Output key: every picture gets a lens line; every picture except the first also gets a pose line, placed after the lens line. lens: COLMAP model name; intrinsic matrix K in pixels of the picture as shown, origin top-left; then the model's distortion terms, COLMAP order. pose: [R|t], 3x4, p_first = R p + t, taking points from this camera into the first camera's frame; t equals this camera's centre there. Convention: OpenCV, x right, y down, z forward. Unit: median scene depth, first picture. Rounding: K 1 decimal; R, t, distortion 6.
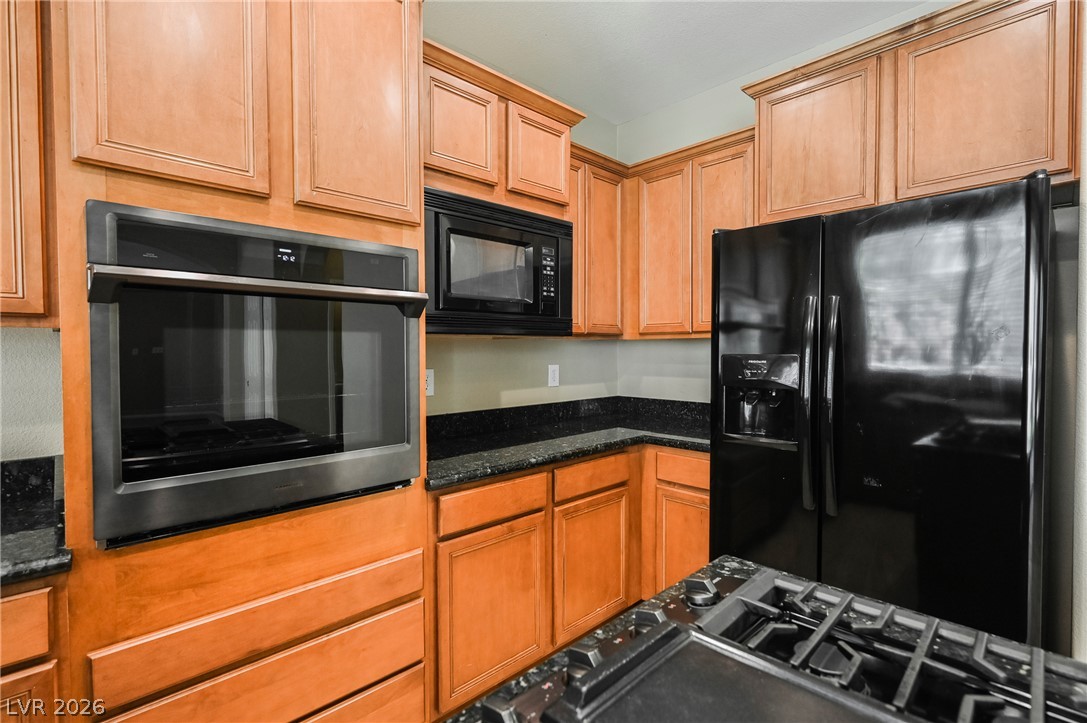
lens RADIAL K [[508.2, 0, 543.6], [0, 508.2, 362.1], [0, 0, 1]] dist [-0.008931, 0.000217]
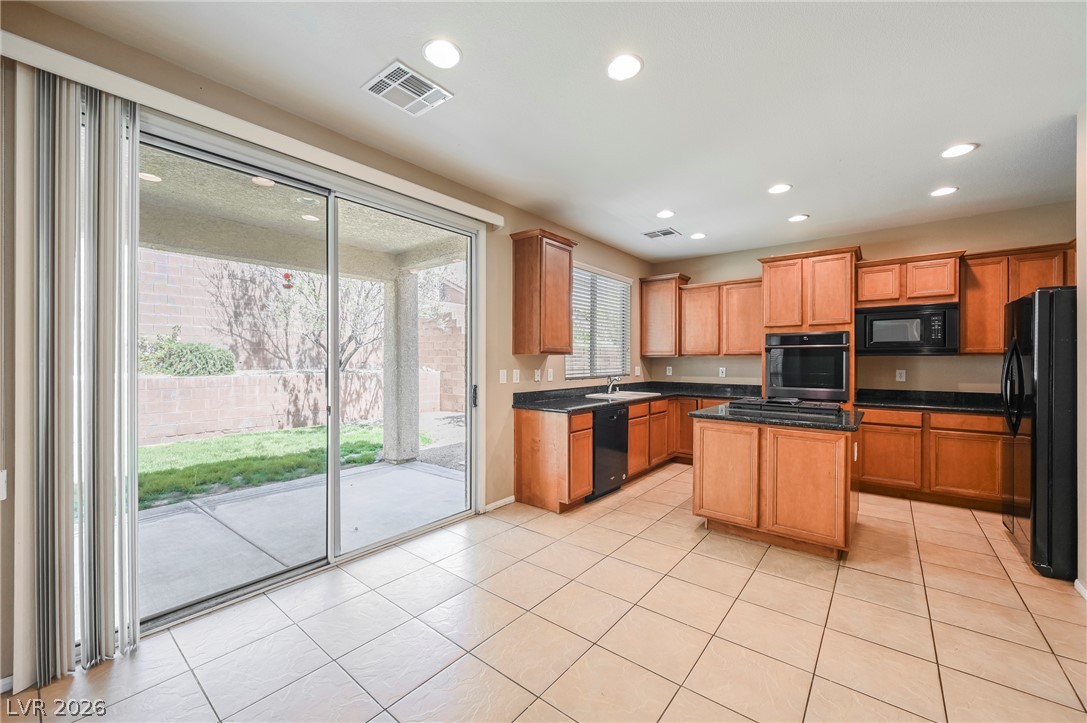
lens RADIAL K [[426.6, 0, 547.4], [0, 426.6, 362.0], [0, 0, 1]] dist [-0.000873, -0.000040]
pose [[0.146966, 0.004927, -0.989129, 2.137484], [-0.026996, 0.999635, 0.000968, 0.028335], [0.988773, 0.026561, 0.147046, -1.296702]]
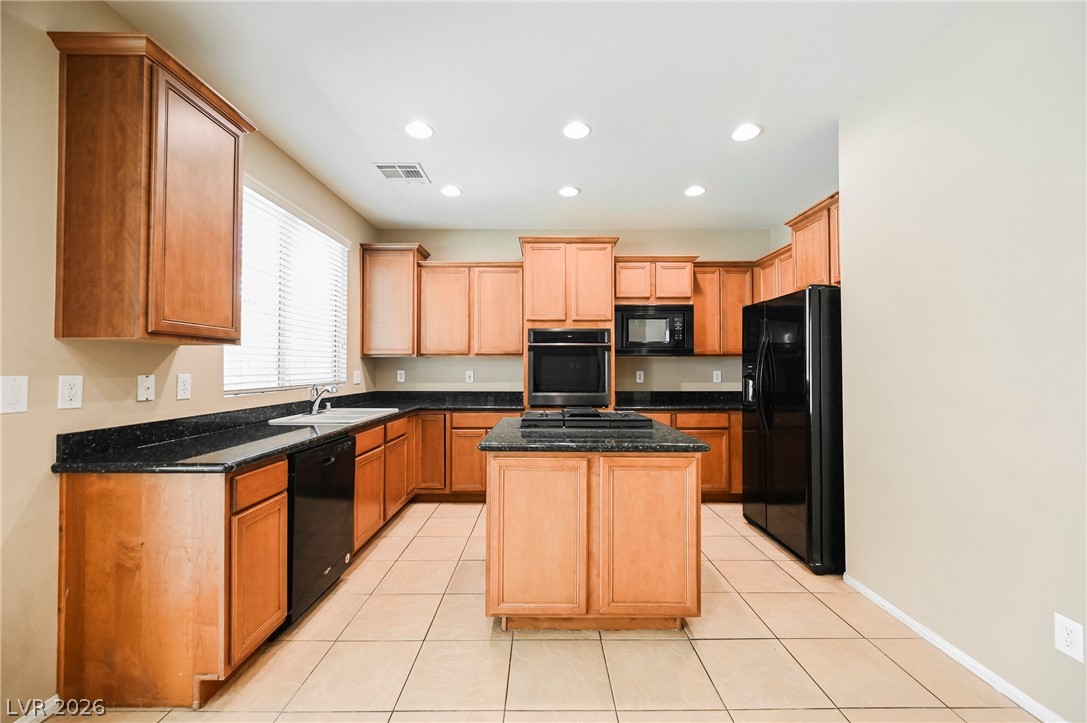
lens RADIAL K [[426.6, 0, 541.1], [0, 426.6, 361.1], [0, 0, 1]] dist [-0.000873, -0.000040]
pose [[0.727648, -0.010316, -0.685874, 1.149354], [-0.017603, 0.999277, -0.033704, 0.060172], [0.685725, 0.036598, 0.726940, -1.079576]]
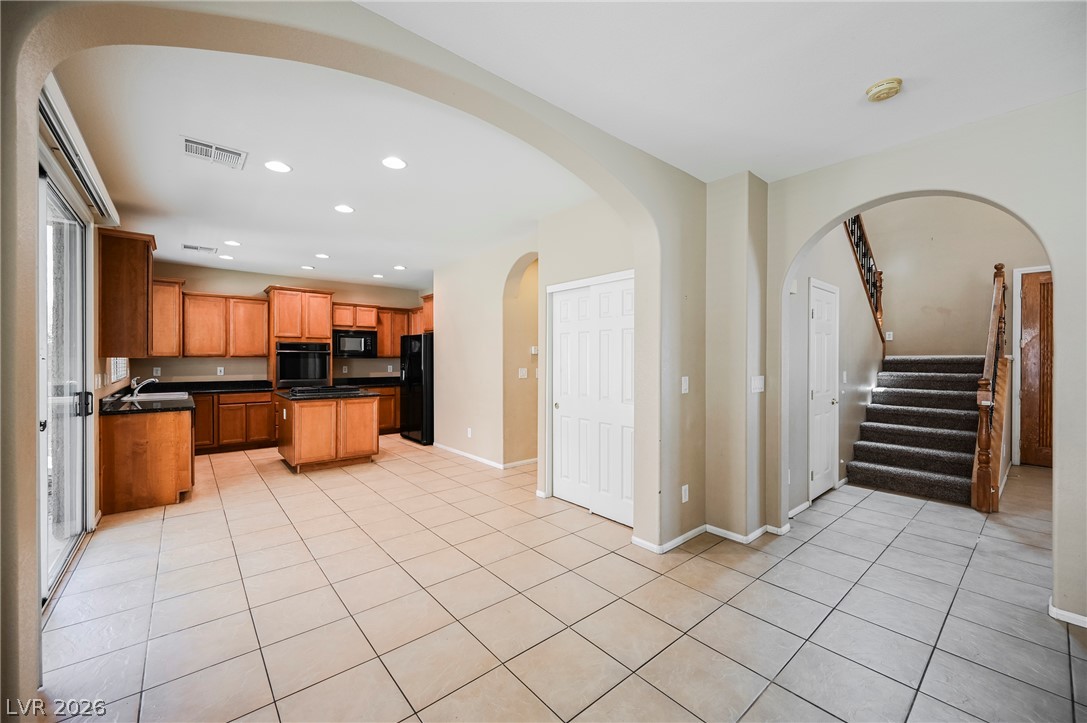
lens RADIAL K [[426.6, 0, 546.2], [0, 426.6, 360.6], [0, 0, 1]] dist [-0.000873, -0.000040]
pose [[0.999320, 0.004660, -0.036572, 2.138719], [-0.005424, 0.999769, -0.020806, 0.044103], [0.036466, 0.020990, 0.999114, -3.321562]]
